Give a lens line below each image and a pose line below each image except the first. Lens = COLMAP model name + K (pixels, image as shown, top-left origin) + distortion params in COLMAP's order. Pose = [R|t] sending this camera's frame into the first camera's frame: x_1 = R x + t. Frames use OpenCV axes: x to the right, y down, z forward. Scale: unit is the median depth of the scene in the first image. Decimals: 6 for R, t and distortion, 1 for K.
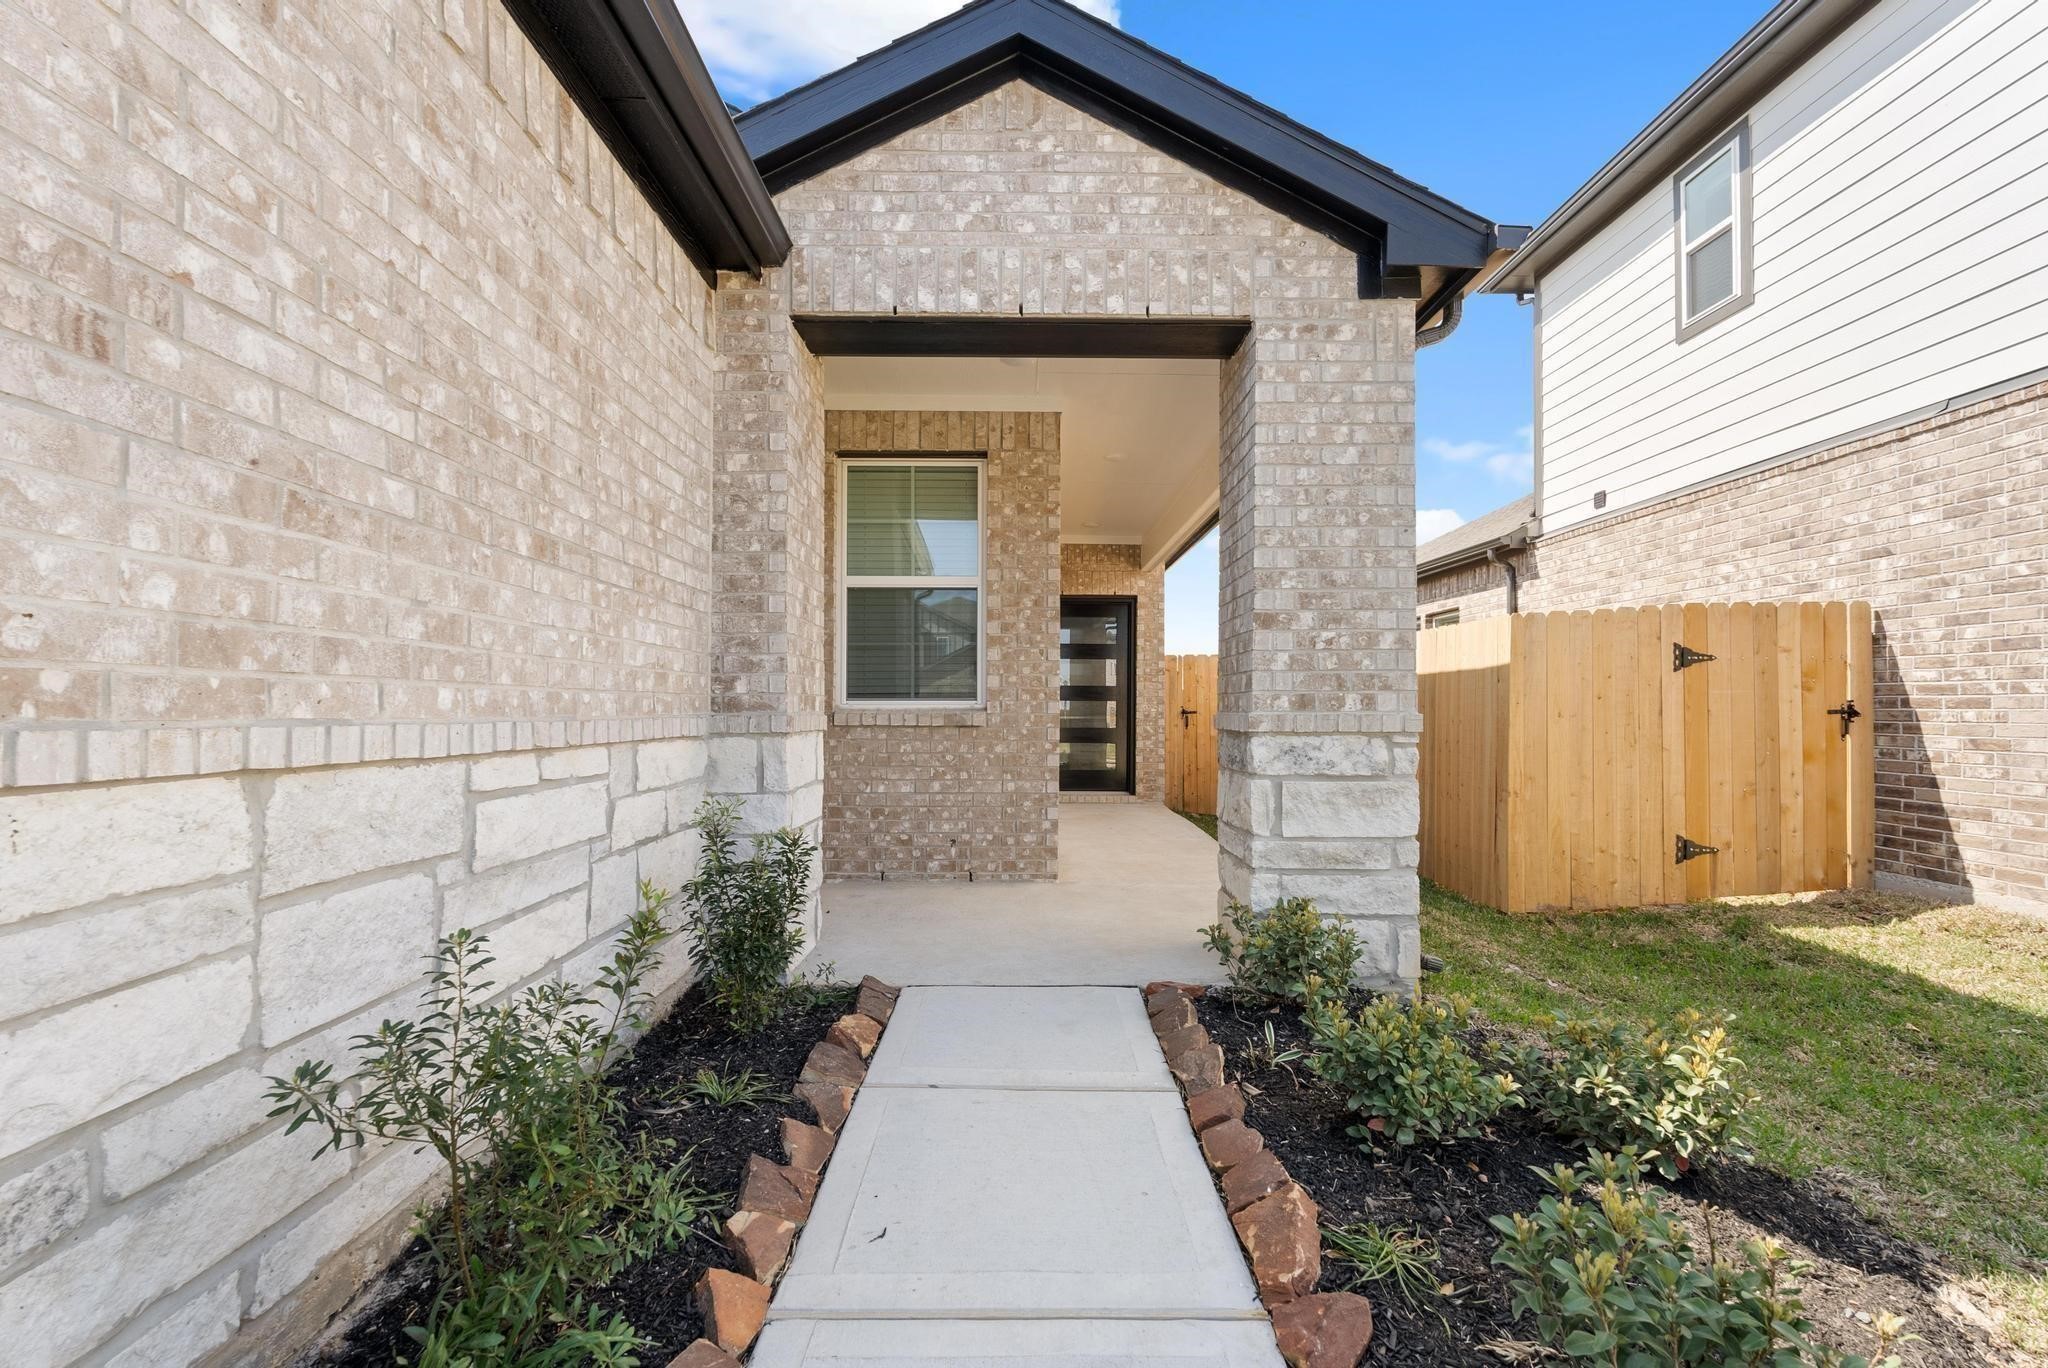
lens RADIAL K [[917.3, 0, 1029.9], [0, 917.3, 692.7], [0, 0, 1]] dist [-0.002937, -0.000084]
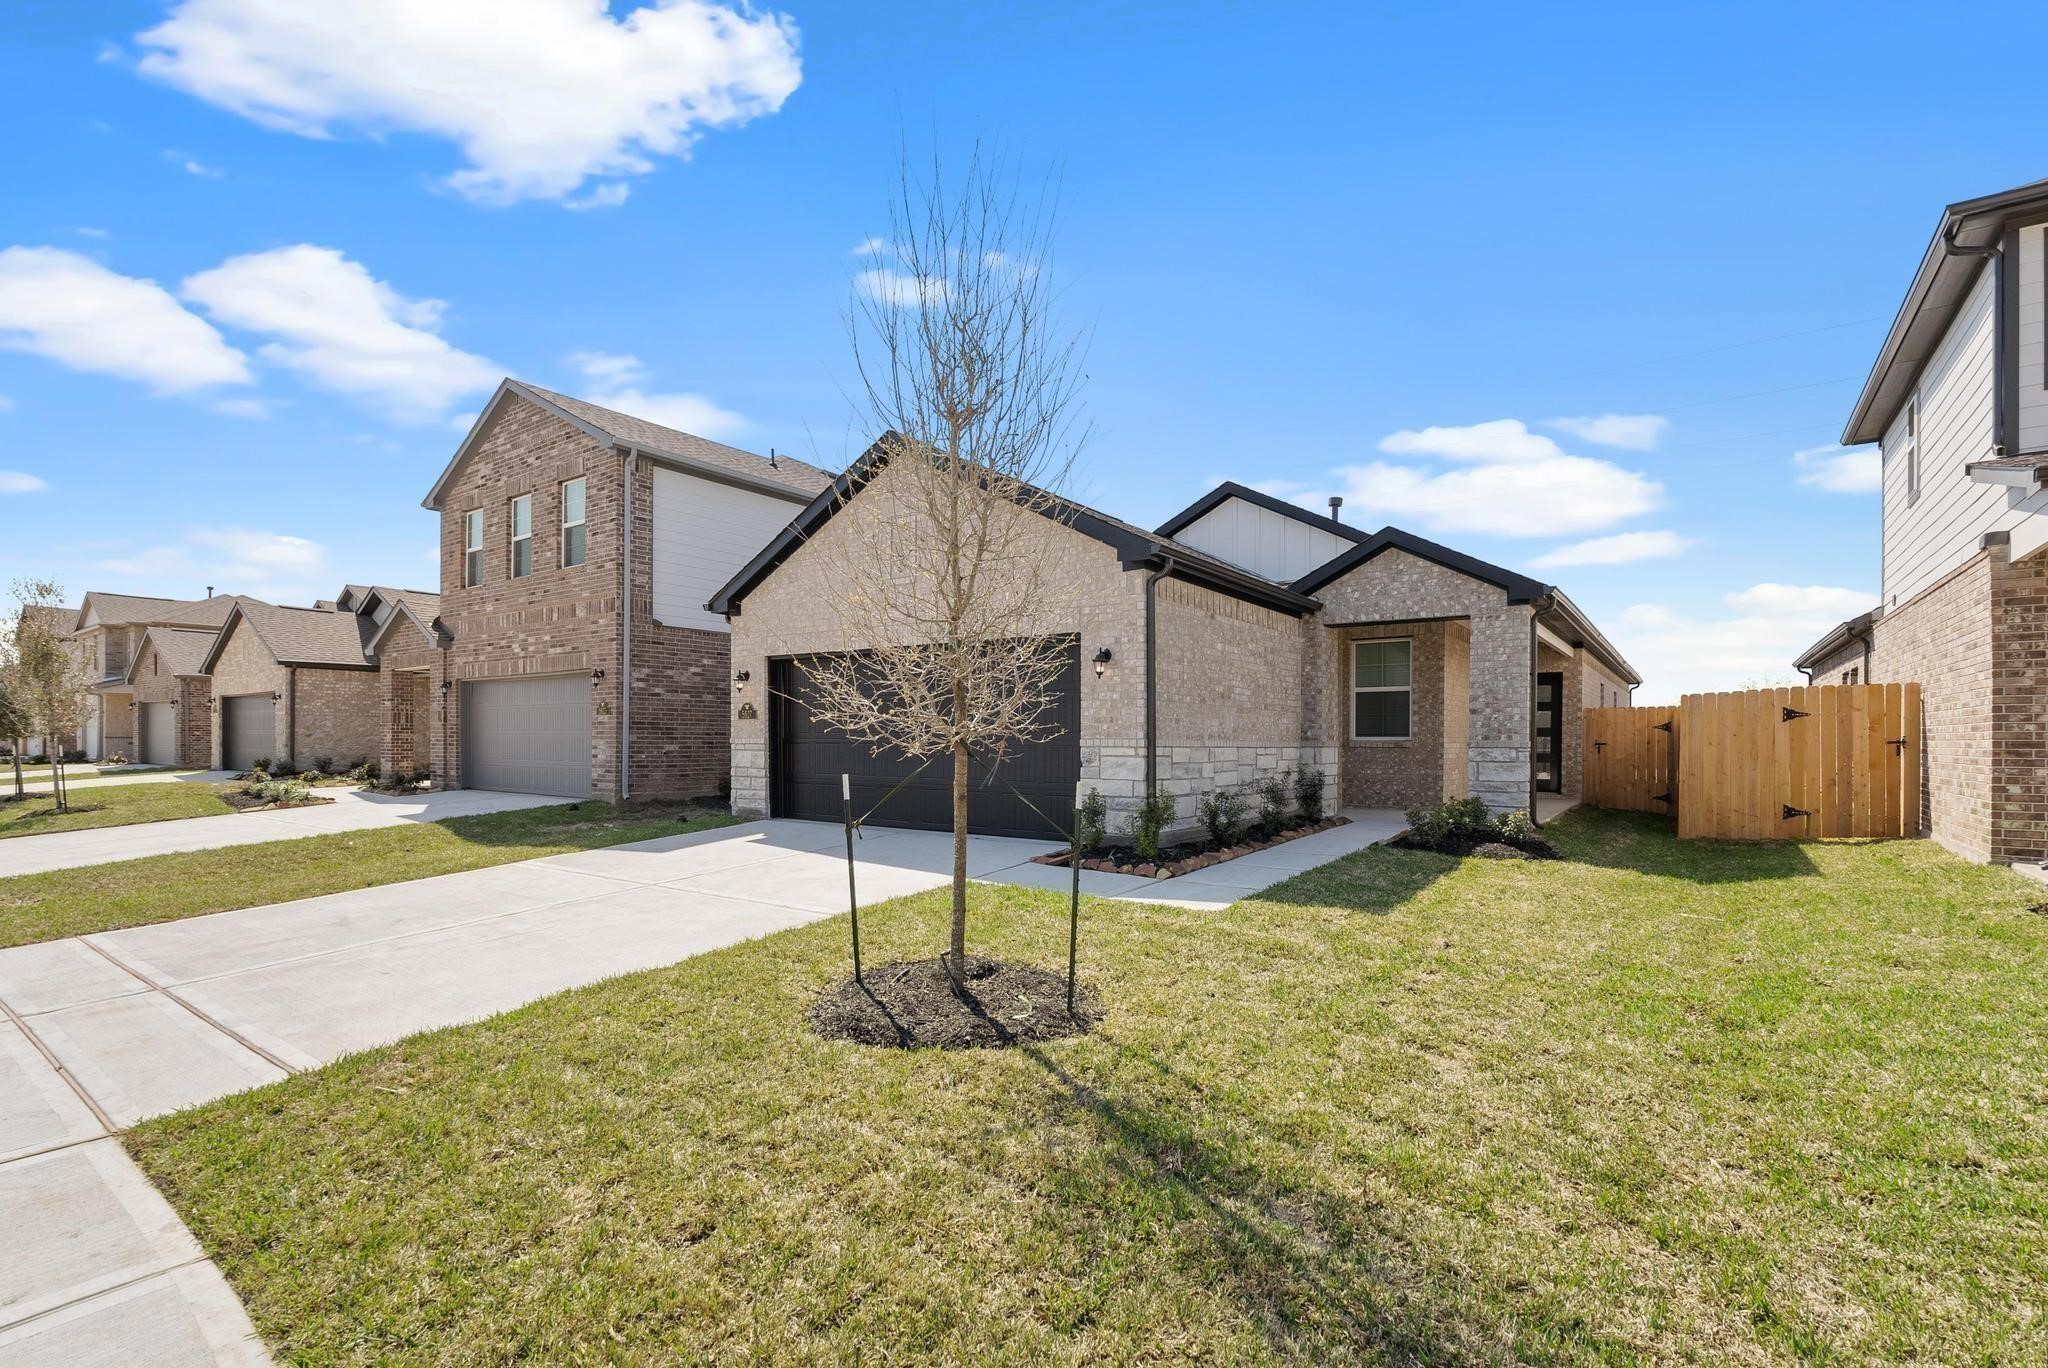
lens RADIAL K [[928.8, 0, 1026.6], [0, 928.8, 740.8], [0, 0, 1]] dist [-0.000311, 0.000307]
pose [[0.804192, 0.001378, -0.594368, 0.833286], [0.006833, 0.999910, 0.011564, -0.023515], [0.594330, -0.013361, 0.804110, -2.245318]]
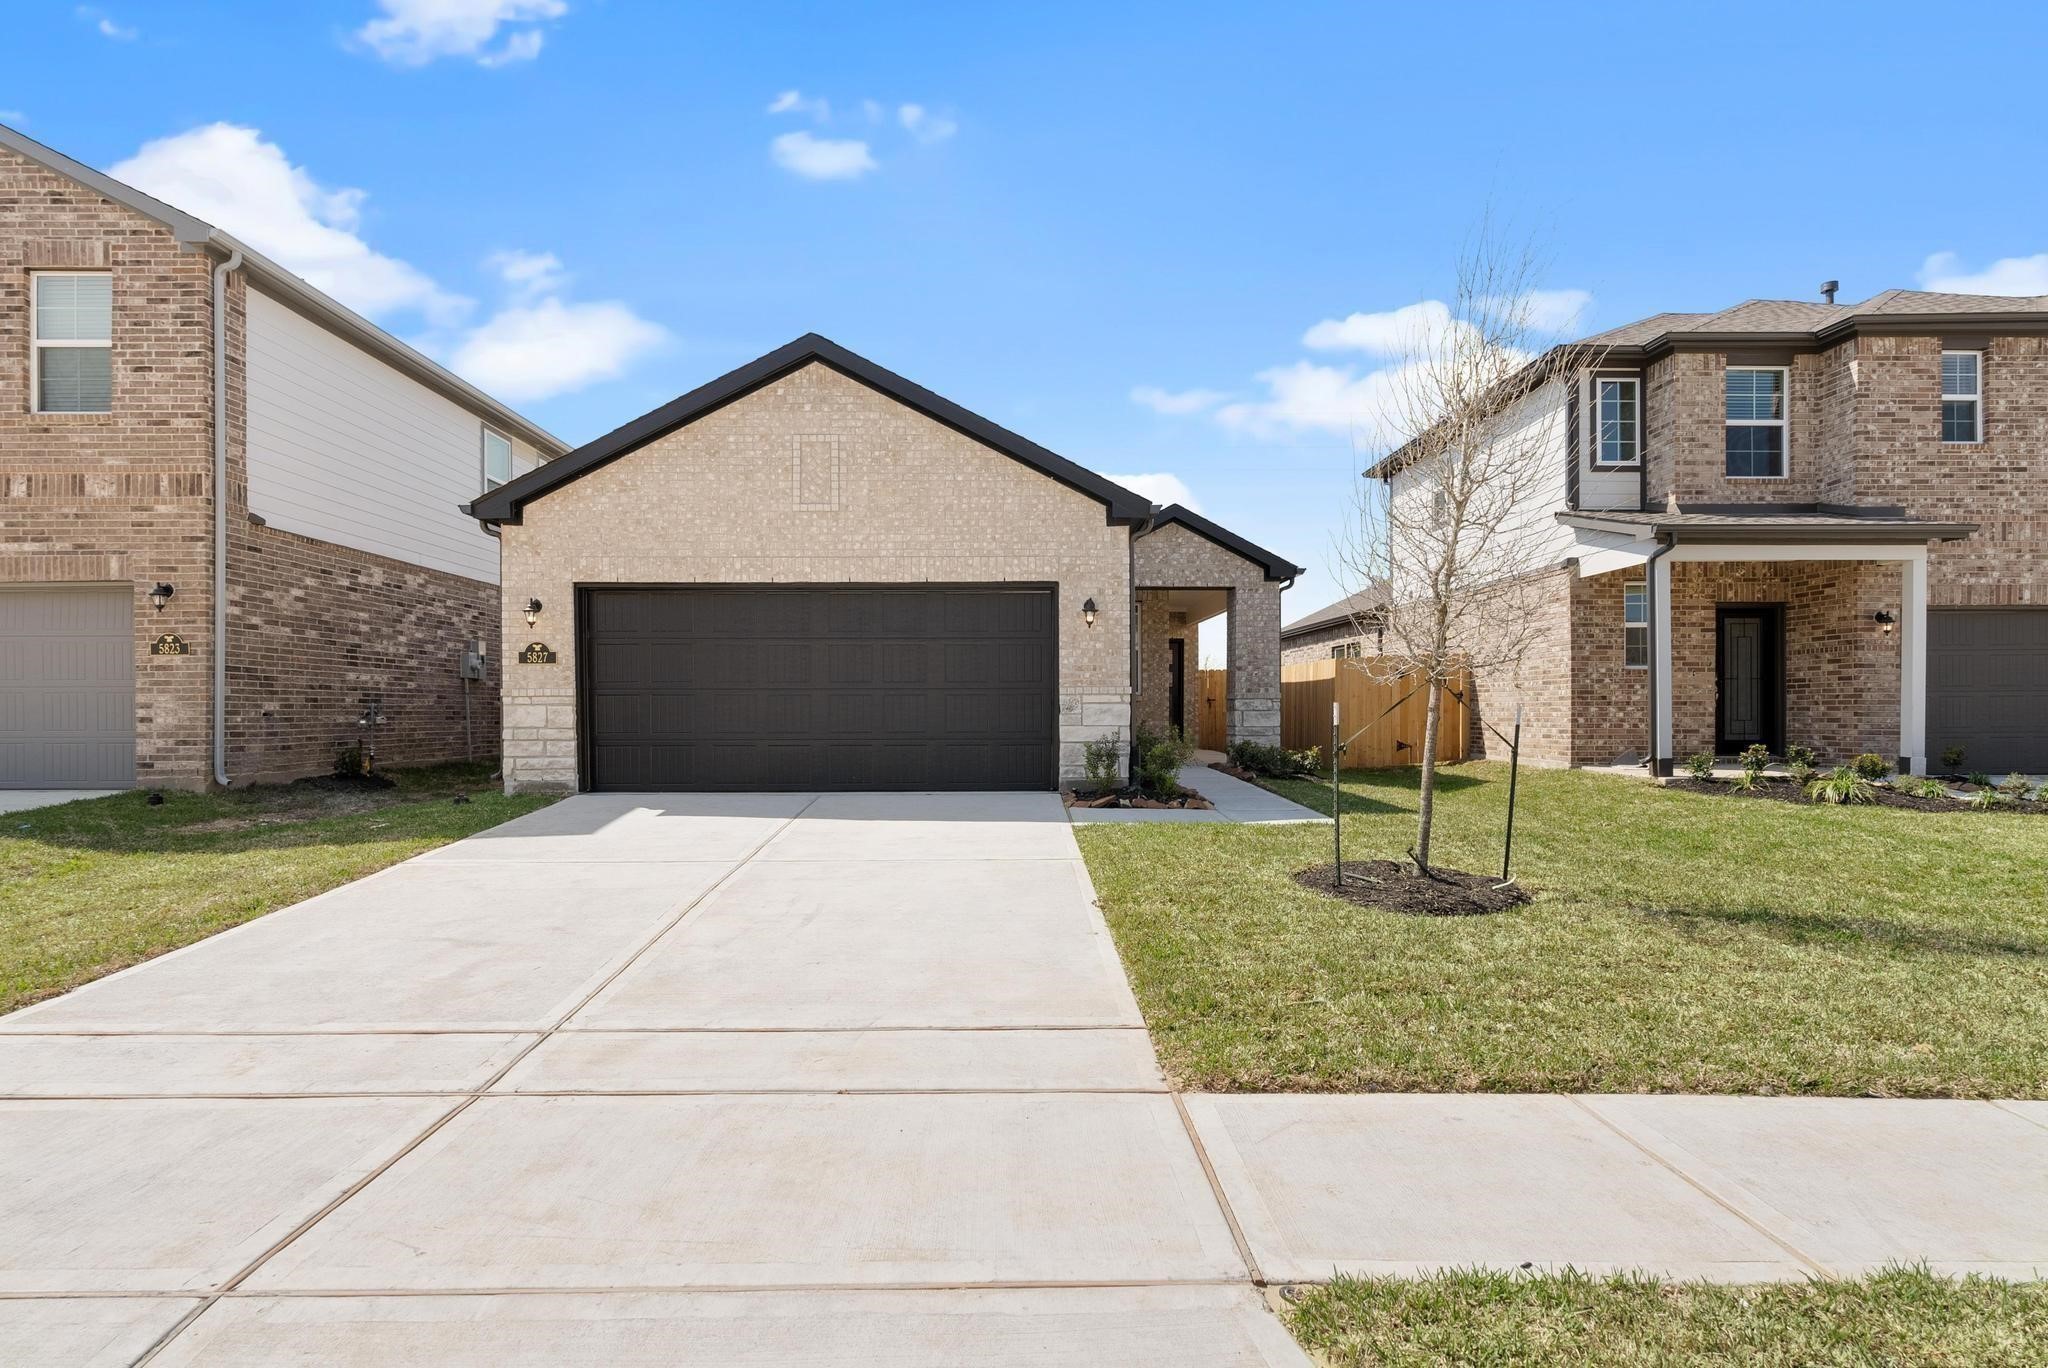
lens RADIAL K [[1064.4, 0, 1018.2], [0, 1064.4, 714.1], [0, 0, 1]] dist [-0.006030, 0.000429]
pose [[0.999945, -0.006184, 0.008465, -0.616538], [0.006031, 0.999821, 0.017925, 0.021075], [-0.008575, -0.017873, 0.999803, -3.015923]]
